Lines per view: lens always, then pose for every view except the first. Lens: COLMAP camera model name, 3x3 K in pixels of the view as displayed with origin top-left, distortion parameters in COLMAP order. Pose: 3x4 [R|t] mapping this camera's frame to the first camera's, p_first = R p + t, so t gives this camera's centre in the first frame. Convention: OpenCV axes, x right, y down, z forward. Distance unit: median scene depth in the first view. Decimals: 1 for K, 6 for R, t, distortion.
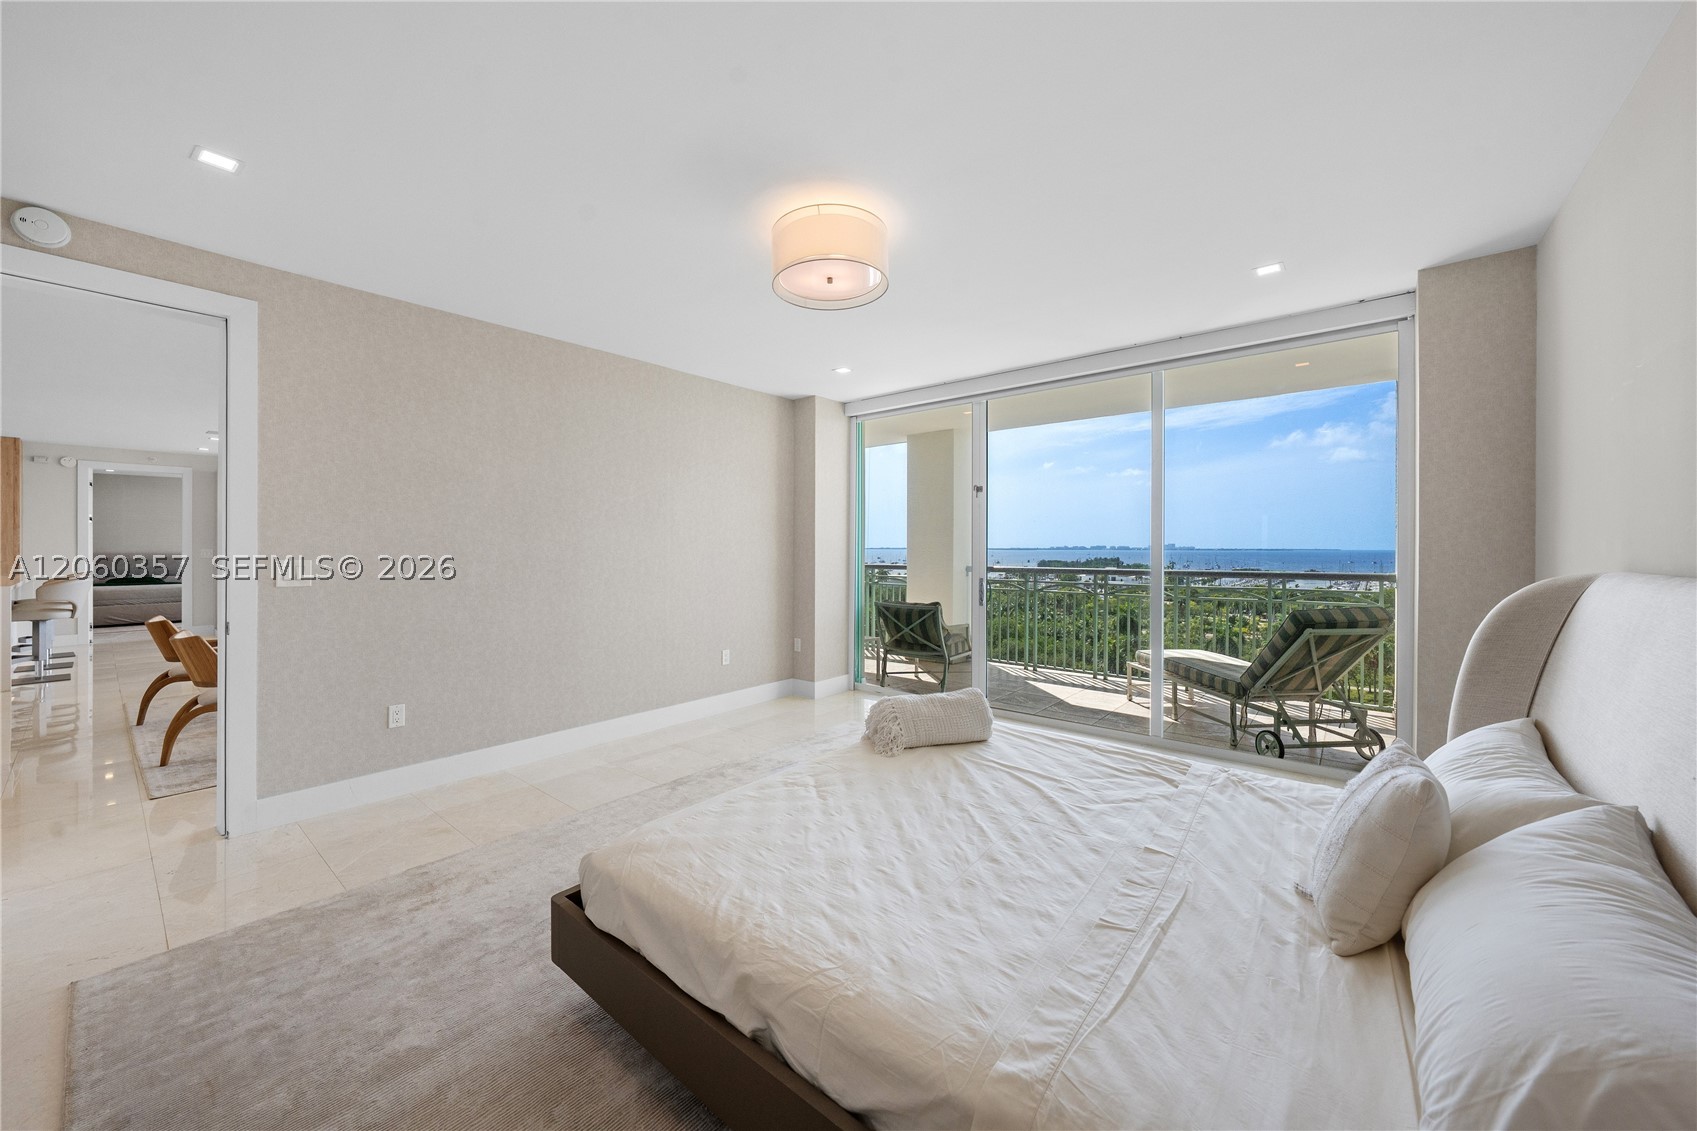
lens RADIAL K [[637.6, 0, 836.9], [0, 637.6, 554.7], [0, 0, 1]] dist [0.001866, -0.000185]
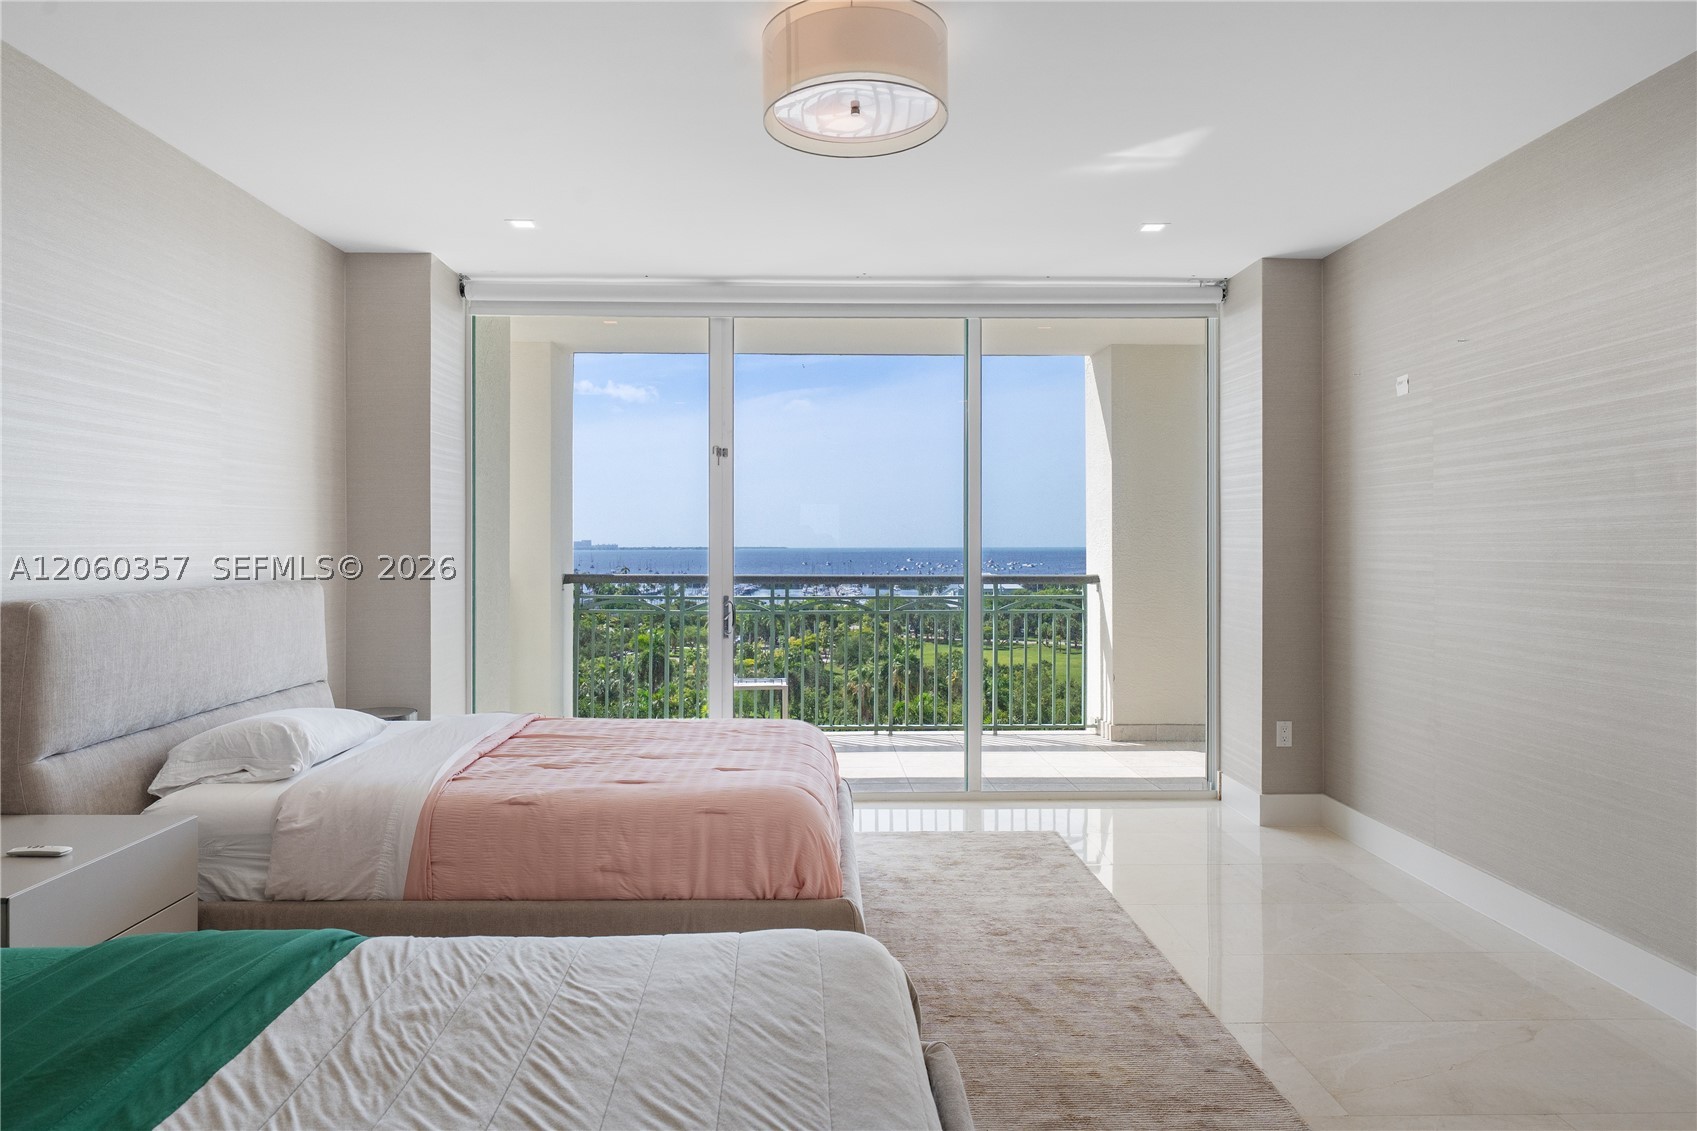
lens RADIAL K [[1080.1, 0, 850.2], [0, 1080.1, 551.9], [0, 0, 1]] dist [0.058071, 0.000598]
pose [[0.739700, -0.004712, 0.672921, -0.534310], [0.008220, 0.999964, -0.002034, -0.000210], [-0.672887, 0.007036, 0.739712, 0.140455]]
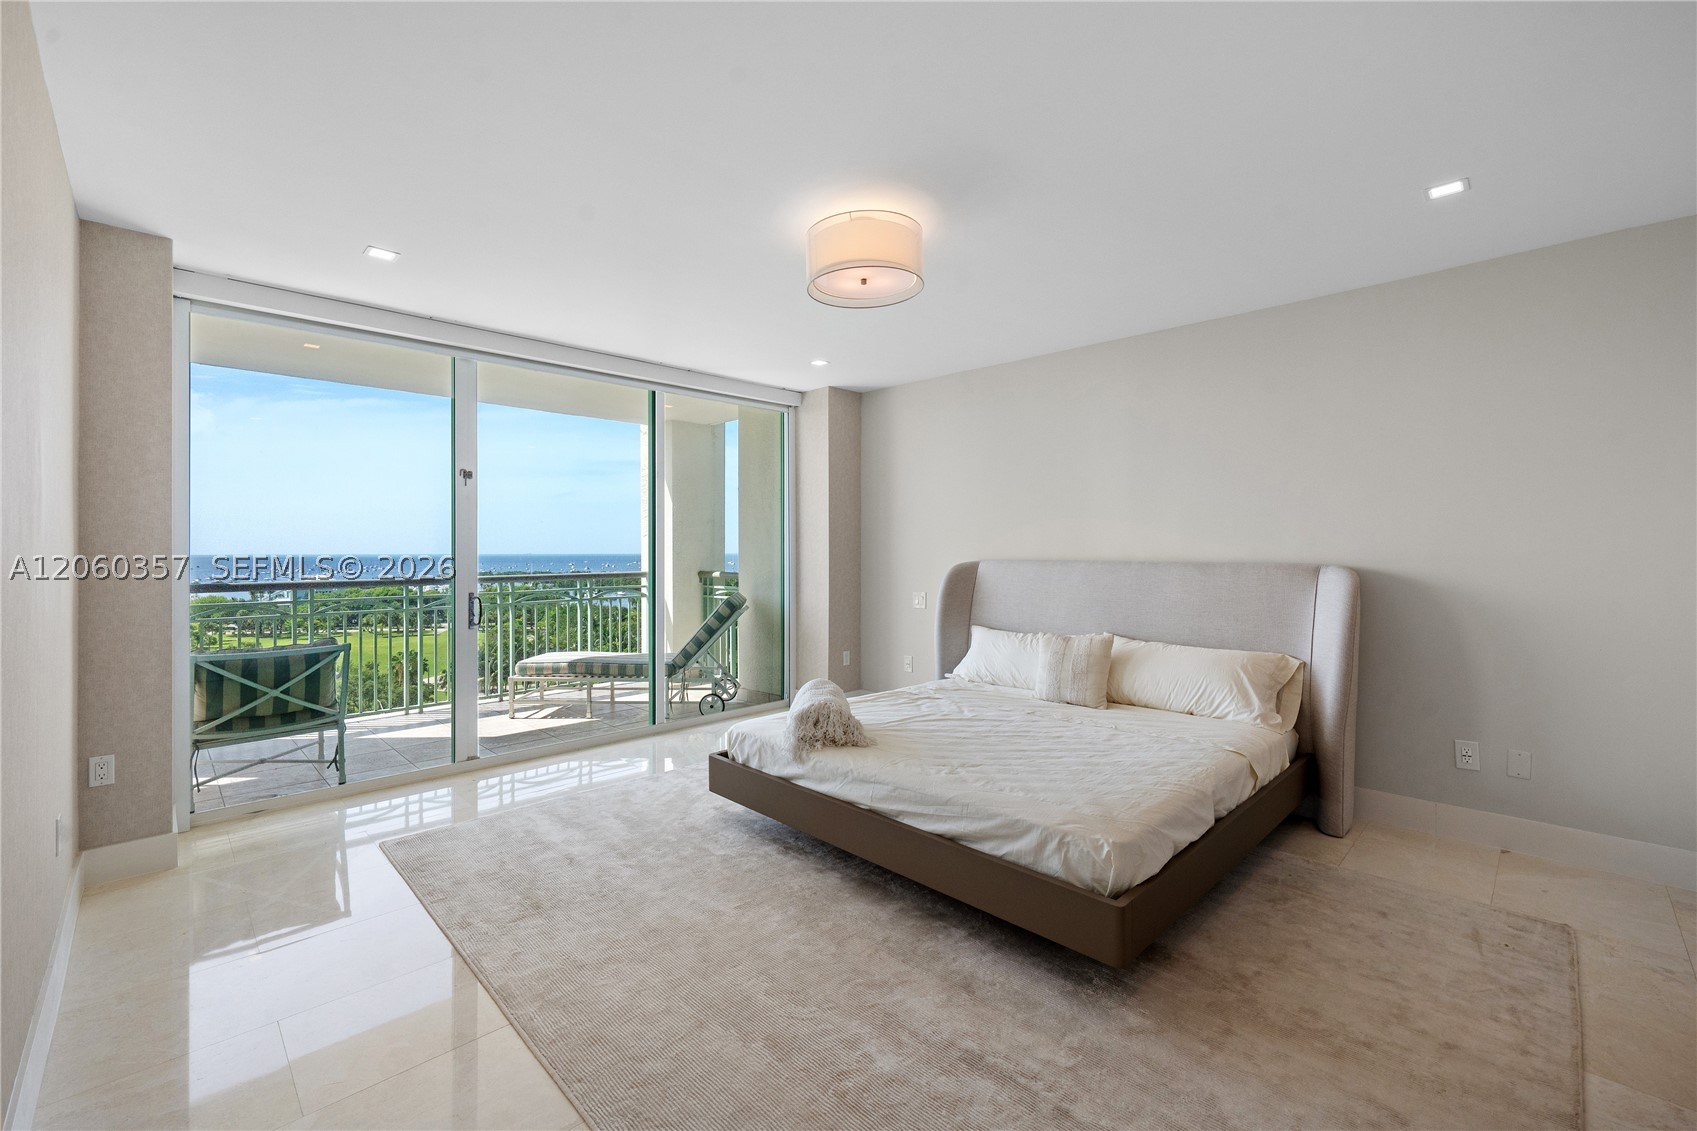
lens RADIAL K [[709.5, 0, 840.9], [0, 709.5, 562.6], [0, 0, 1]] dist [-0.001502, -0.000200]
pose [[0.077299, -0.015273, 0.996891, -0.746886], [0.014380, 0.999796, 0.014203, -0.006255], [-0.996904, 0.013237, 0.077503, 0.642549]]
